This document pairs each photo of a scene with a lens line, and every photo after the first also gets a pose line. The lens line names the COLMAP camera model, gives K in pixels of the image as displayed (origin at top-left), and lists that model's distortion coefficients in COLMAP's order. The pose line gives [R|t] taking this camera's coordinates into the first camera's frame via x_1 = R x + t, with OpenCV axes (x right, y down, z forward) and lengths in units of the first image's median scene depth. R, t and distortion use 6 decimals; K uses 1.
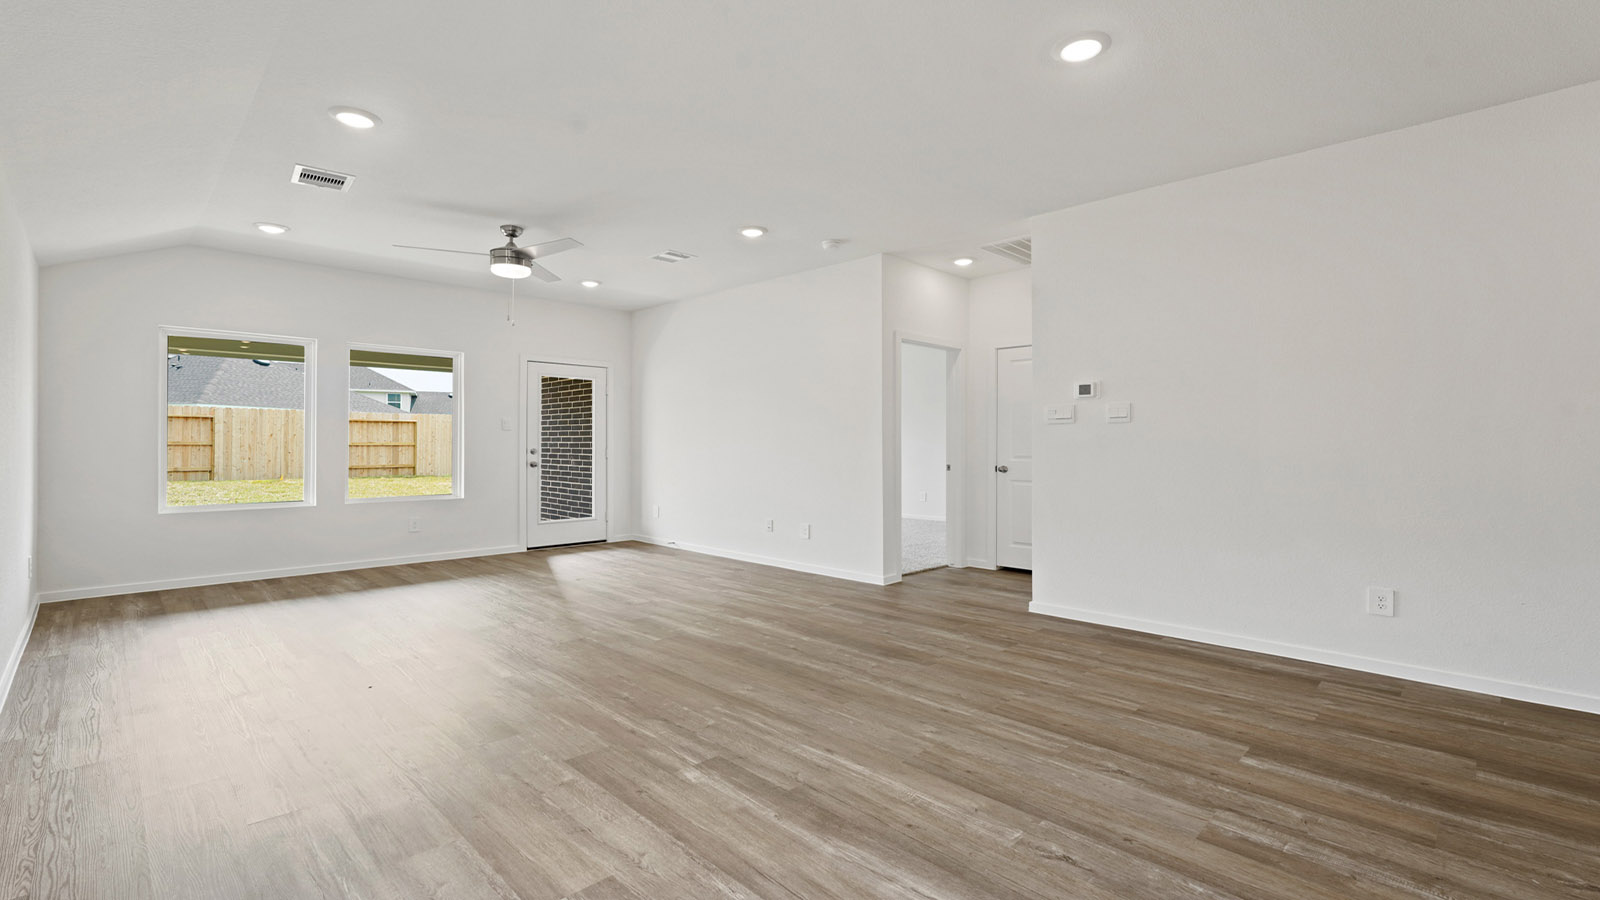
lens RADIAL K [[703.5, 0, 796.3], [0, 703.5, 444.4], [0, 0, 1]] dist [-0.013474, 0.002566]
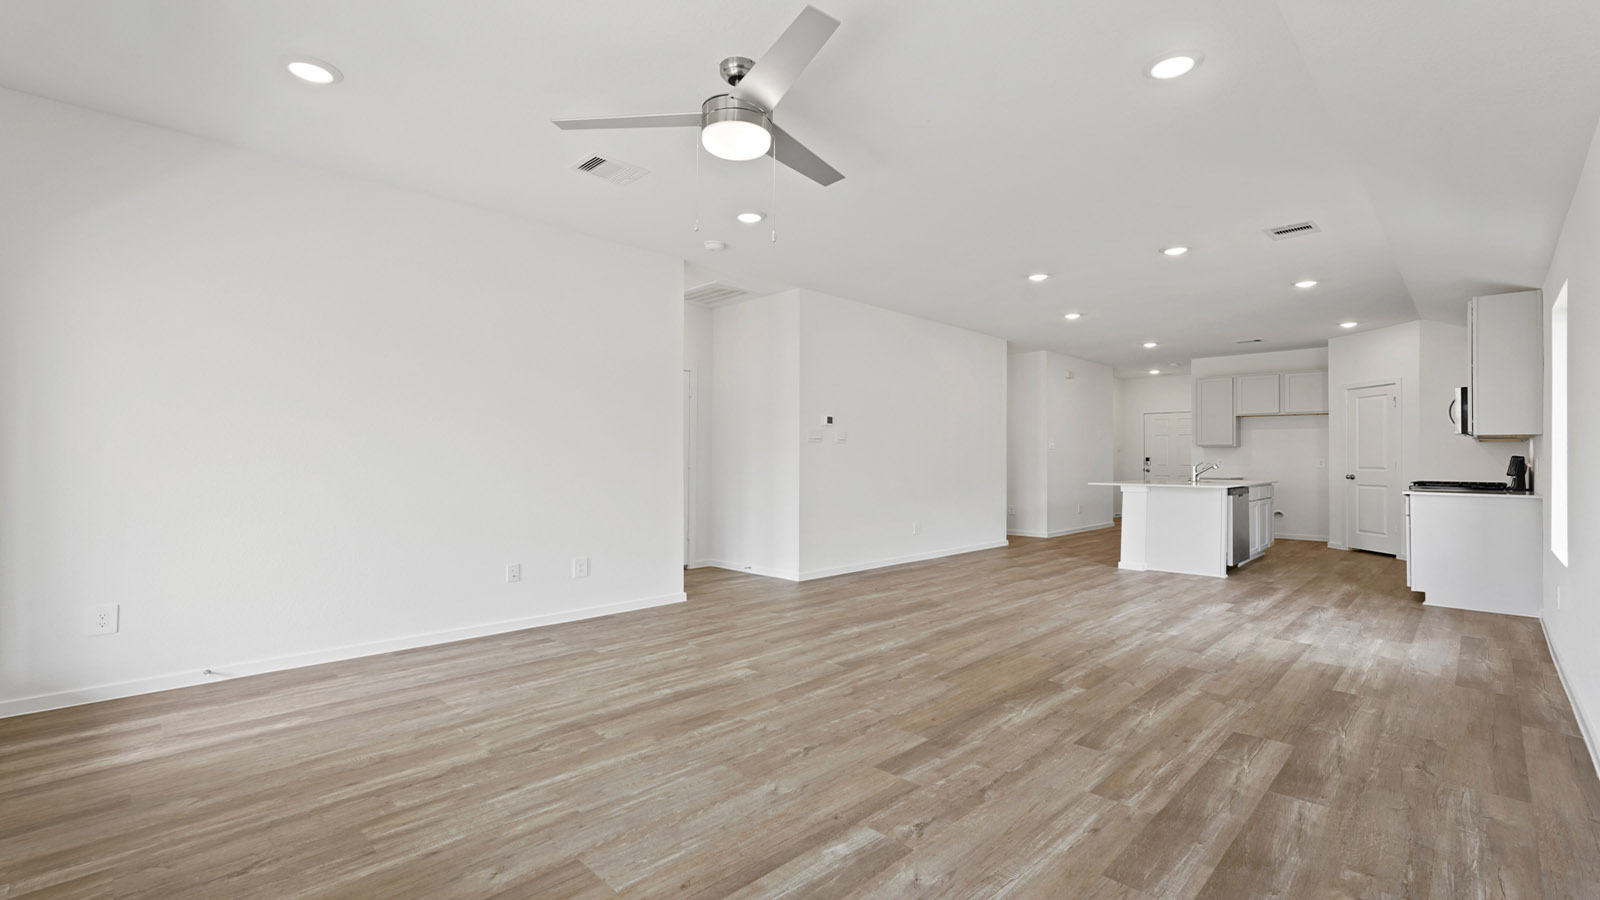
lens RADIAL K [[703.5, 0, 796.0], [0, 703.5, 458.9], [0, 0, 1]] dist [-0.013474, 0.002566]
pose [[-0.005853, -0.006502, 0.999962, -1.673640], [-0.006510, 0.999958, 0.006464, -0.007518], [-0.999962, -0.006472, -0.005895, 1.672083]]
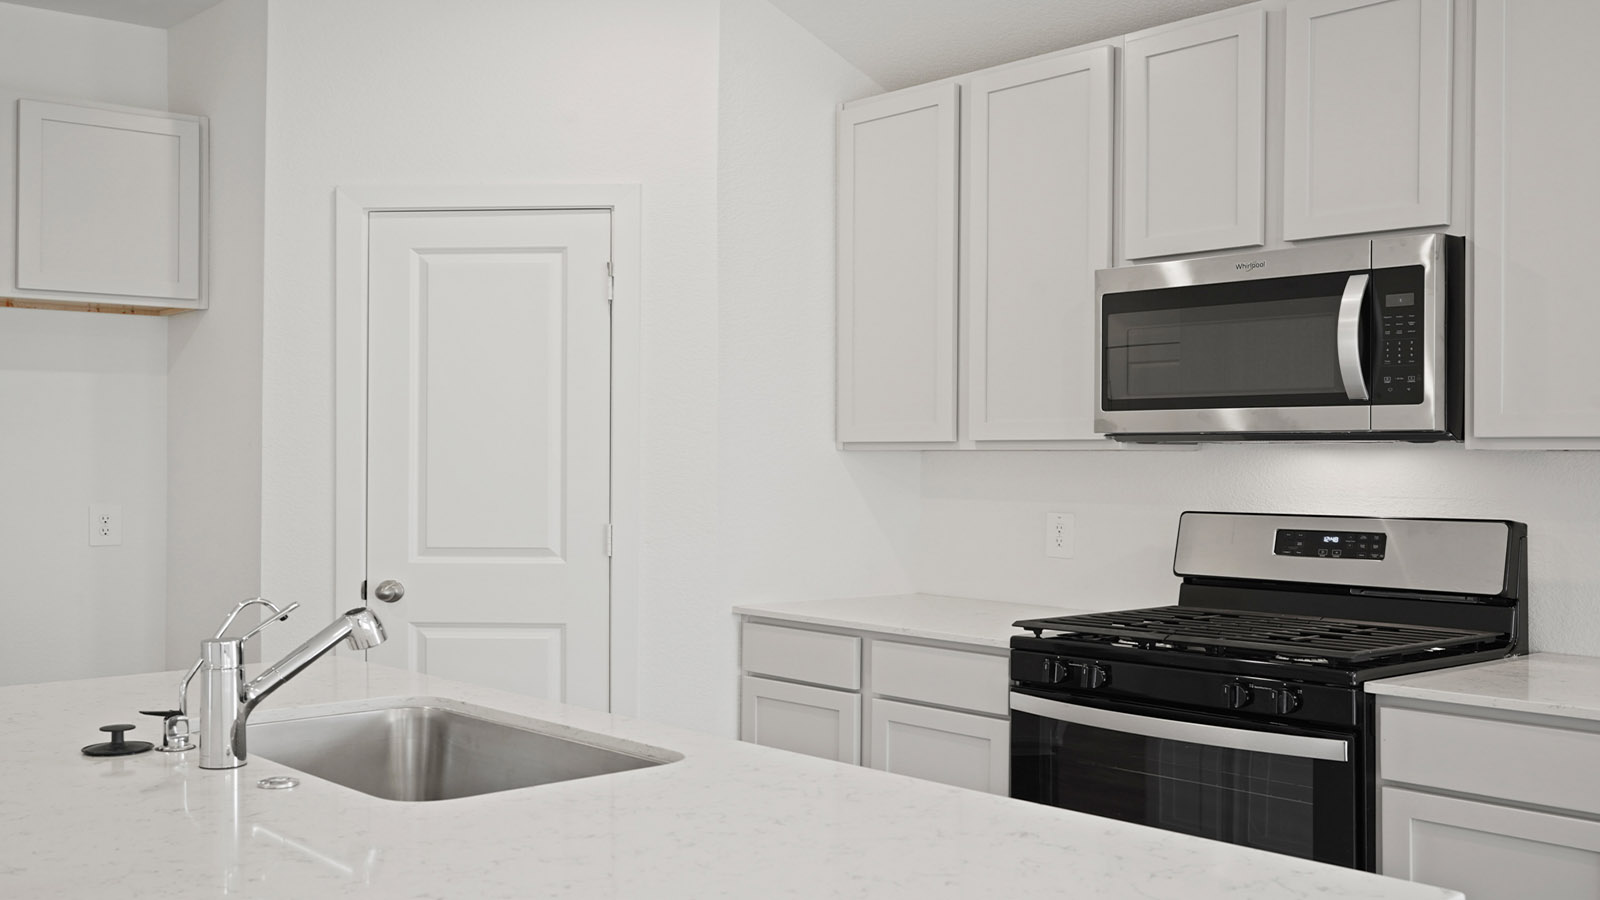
lens RADIAL K [[1578.5, 0, 787.5], [0, 1578.5, 436.9], [0, 0, 1]] dist [0.009857, 0.000000]
pose [[-0.997540, -0.006003, 0.069843, 0.790005], [-0.007261, 0.999816, -0.017765, -0.055162], [-0.069724, -0.018228, -0.997400, 0.810262]]
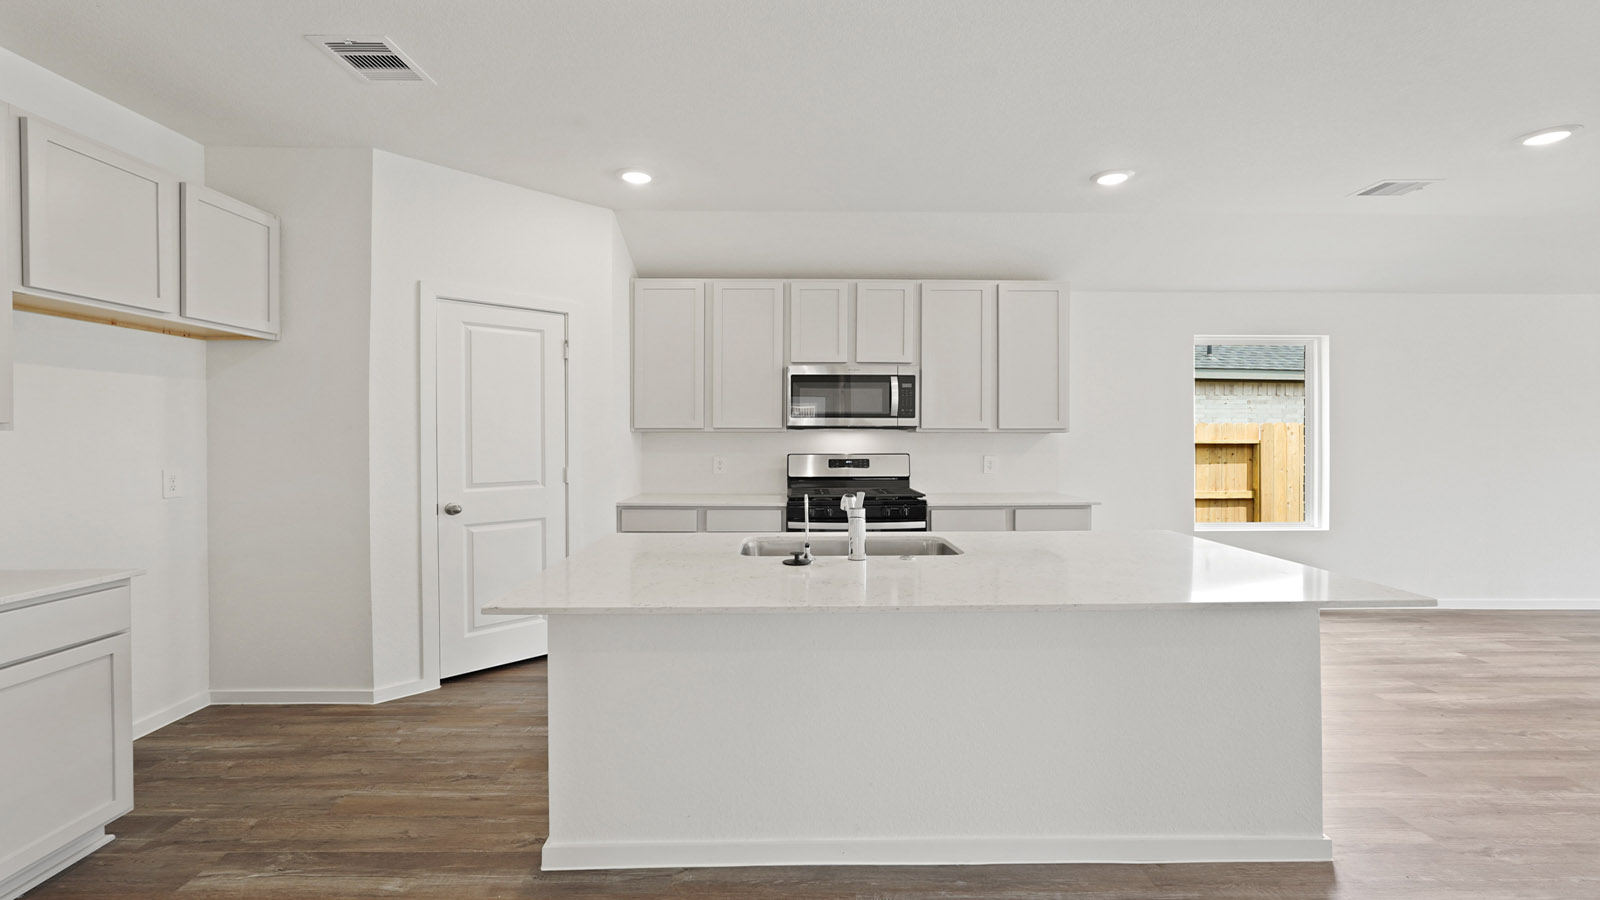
lens RADIAL K [[705.0, 0, 803.2], [0, 705.0, 435.0], [0, 0, 1]] dist [-0.011472, 0.002398]
pose [[-0.696154, -0.003683, -0.717883, 1.751417], [0.000131, 0.999986, -0.005257, -0.053771], [0.717892, -0.003754, -0.696144, 0.612442]]
